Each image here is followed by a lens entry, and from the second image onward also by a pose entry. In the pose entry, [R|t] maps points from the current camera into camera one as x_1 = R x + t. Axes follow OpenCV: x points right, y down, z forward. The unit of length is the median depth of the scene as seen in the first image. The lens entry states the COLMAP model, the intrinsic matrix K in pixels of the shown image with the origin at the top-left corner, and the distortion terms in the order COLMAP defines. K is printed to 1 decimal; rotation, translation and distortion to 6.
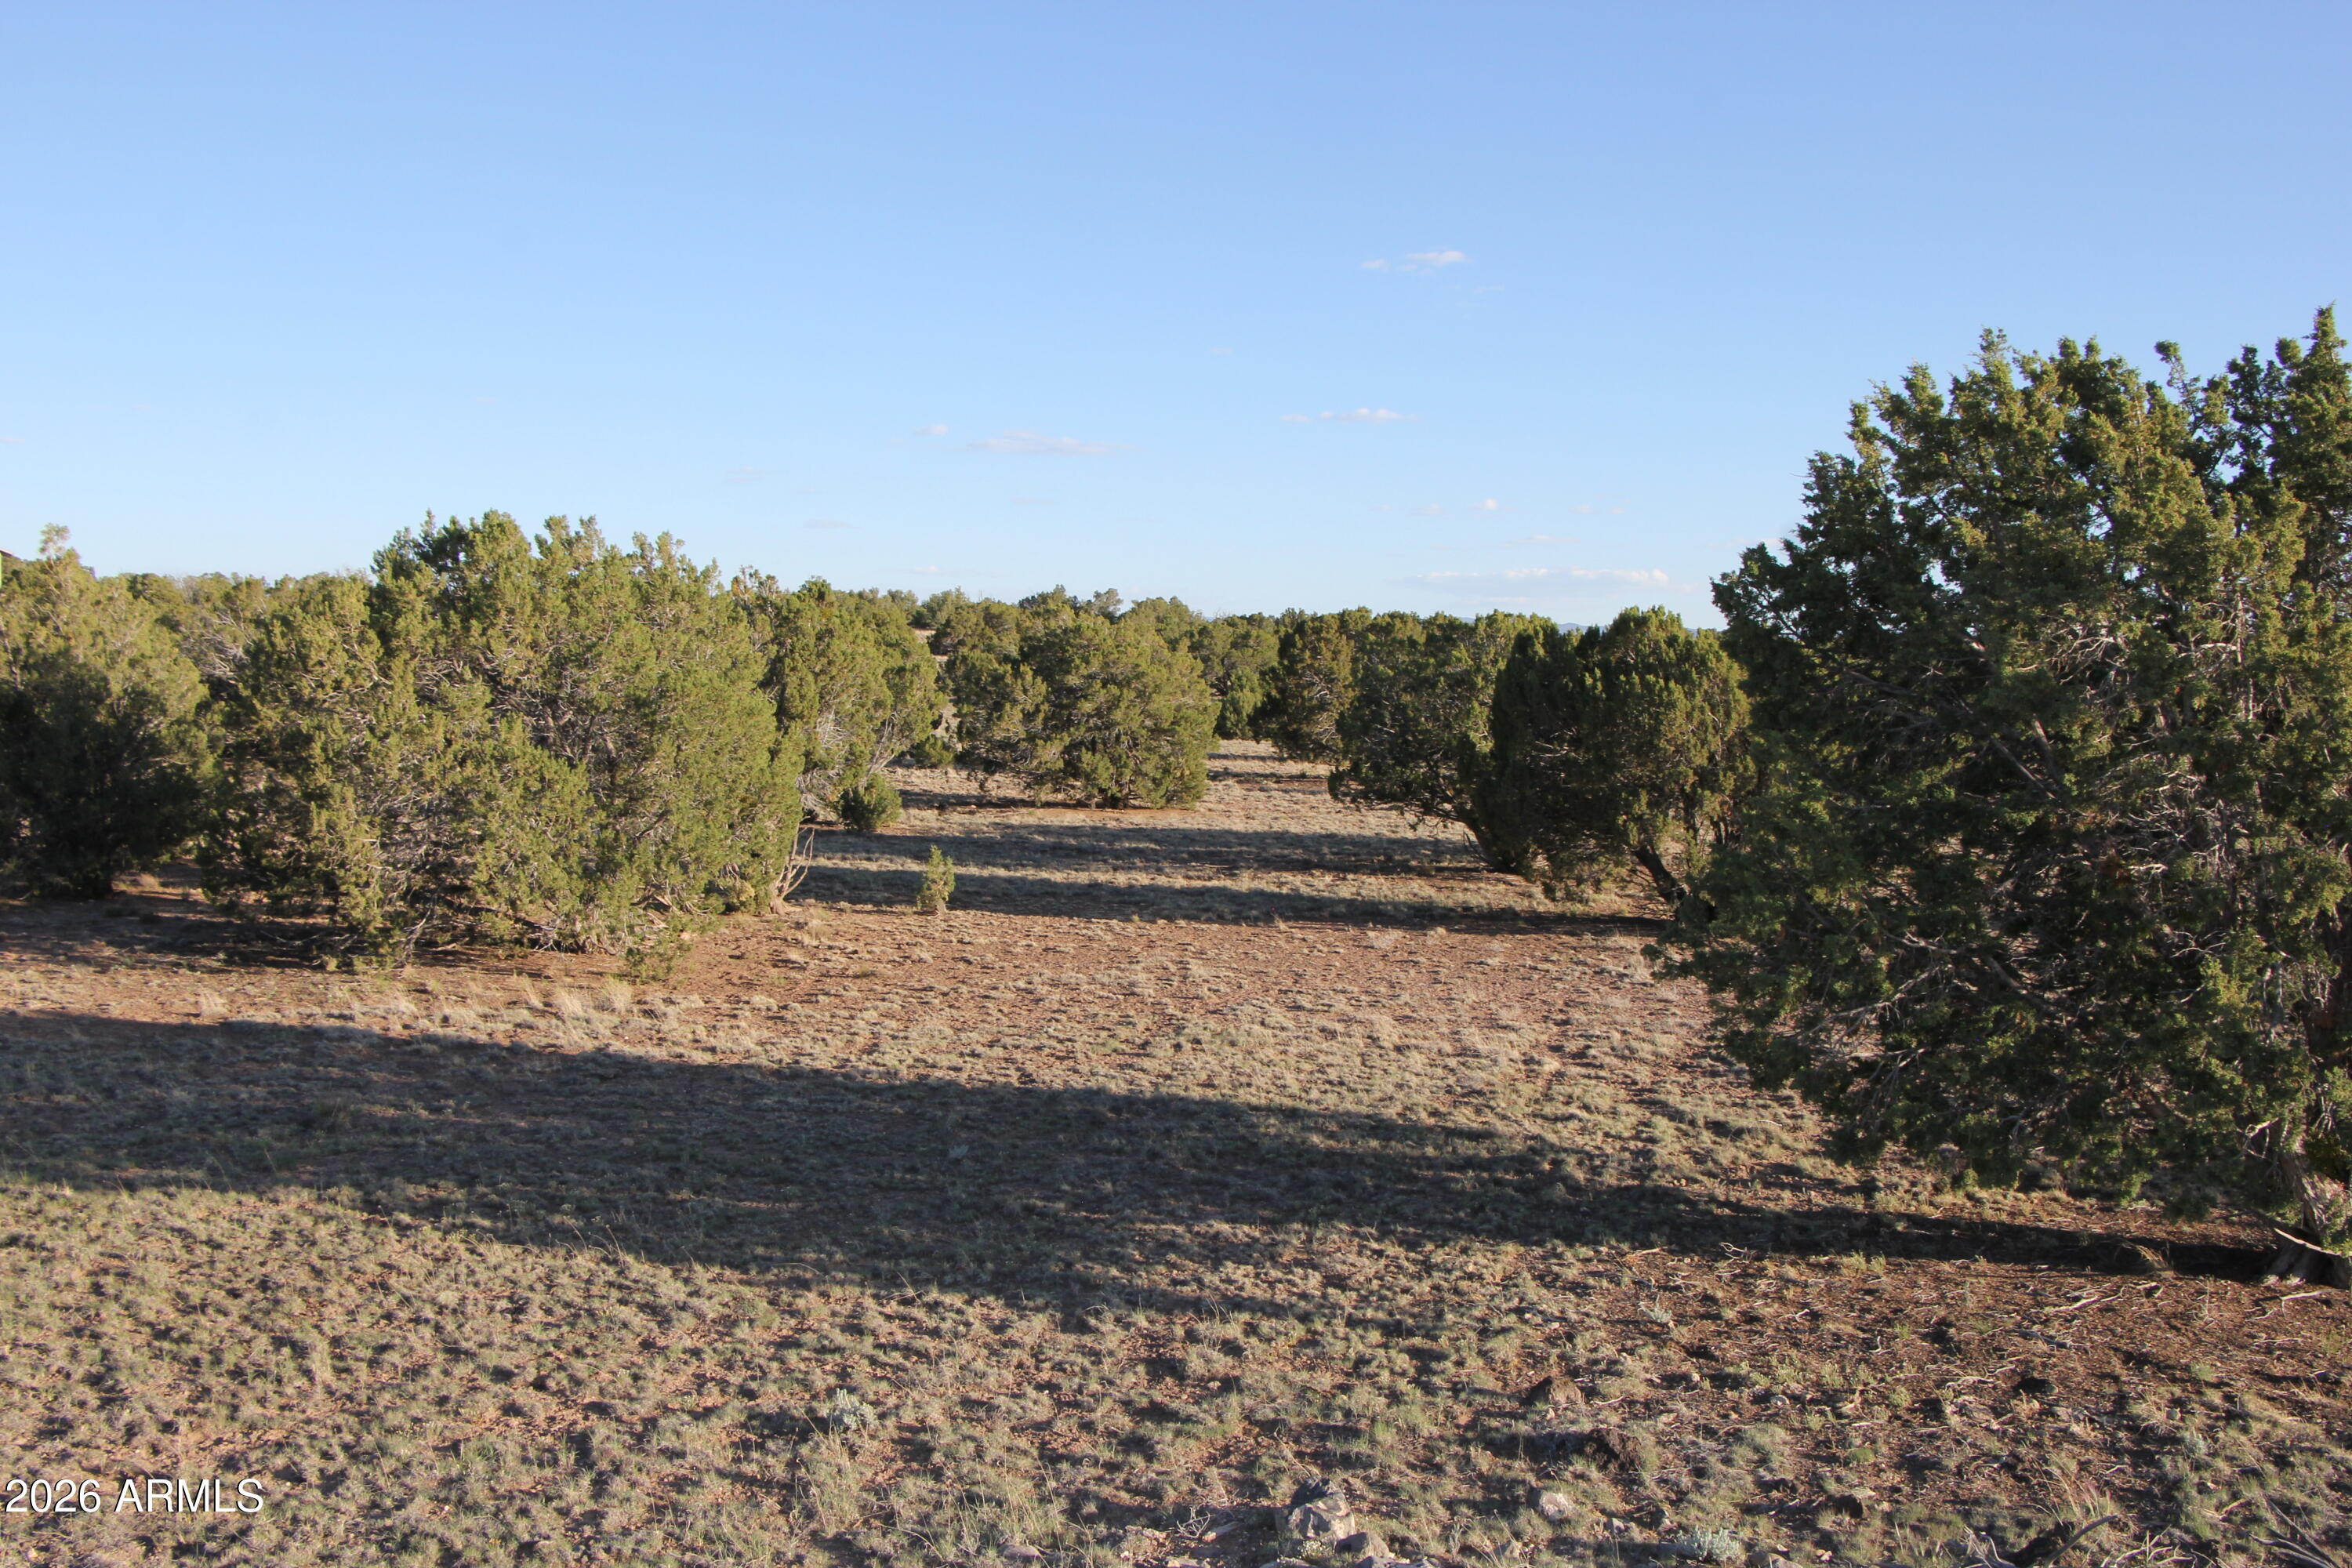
lens RADIAL K [[2586.2, 0, 1173.9], [0, 2586.2, 795.1], [0, 0, 1]] dist [0.004131, 0.000000]
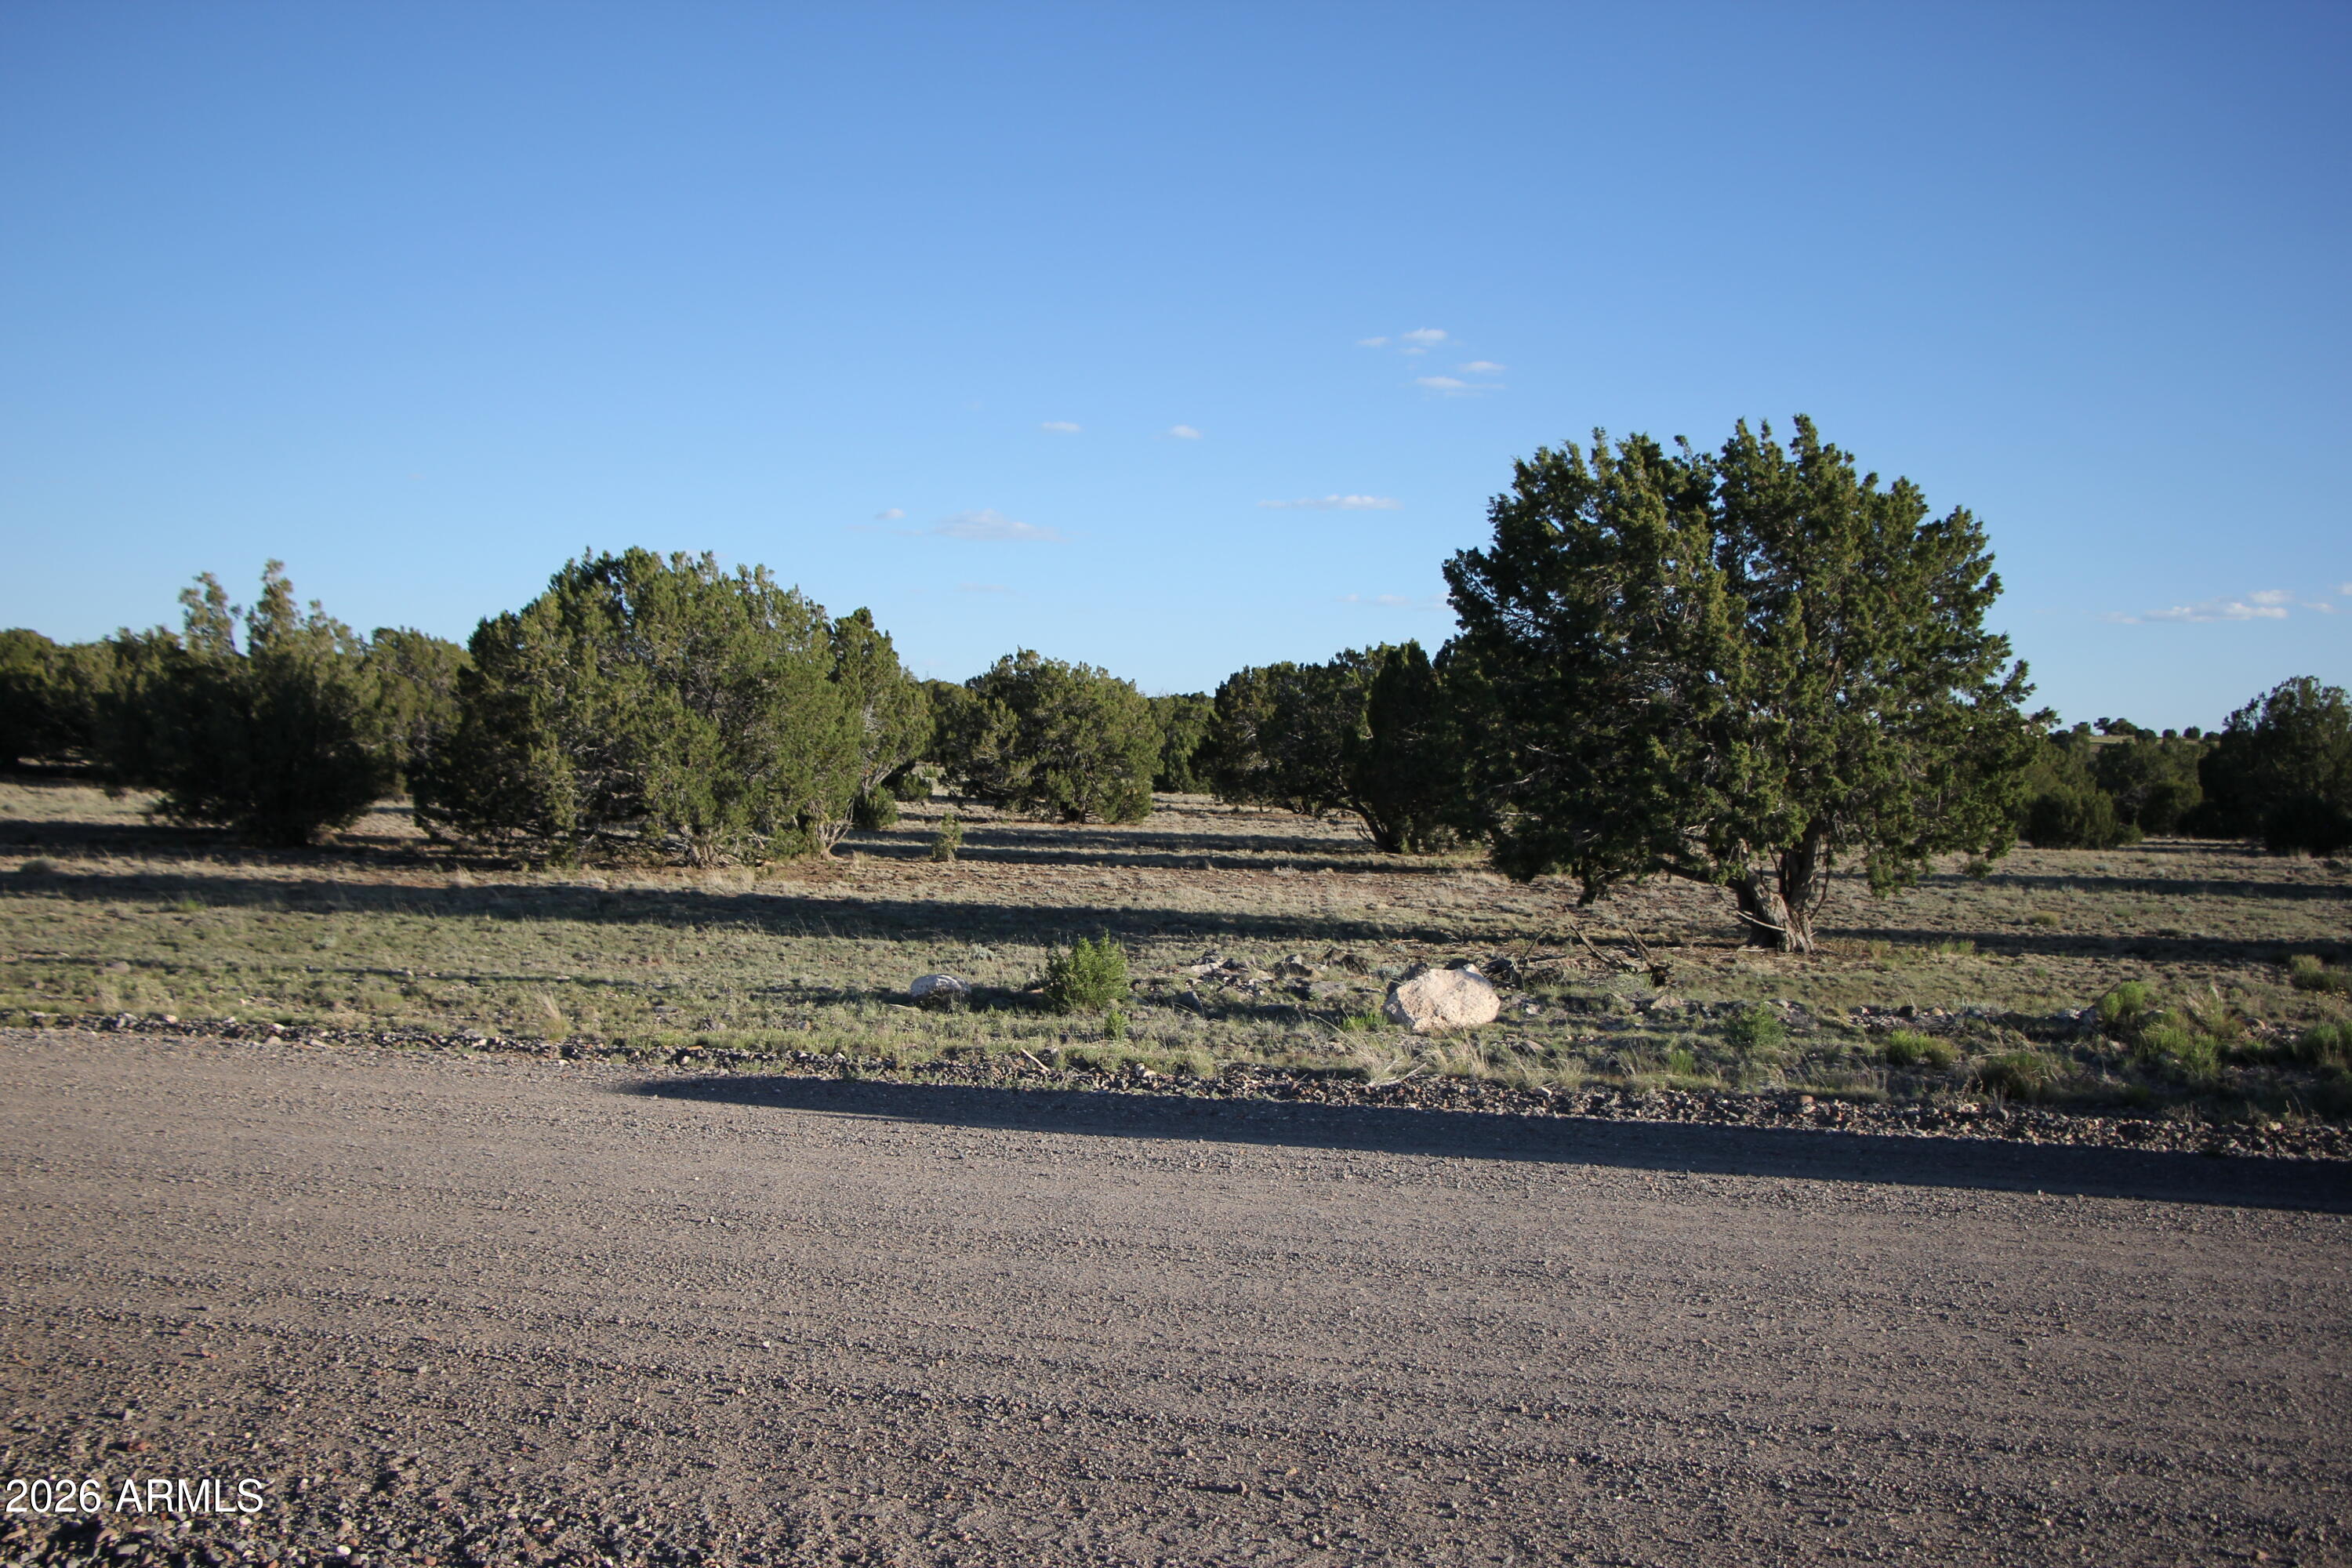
lens RADIAL K [[2586.2, 0, 1179.5], [0, 2586.2, 775.7], [0, 0, 1]] dist [0.004131, 0.000000]
pose [[0.999665, 0.007751, 0.024701, -0.006735], [-0.006740, 0.999147, -0.040748, 0.053595], [-0.024995, 0.040568, 0.998864, -0.305050]]
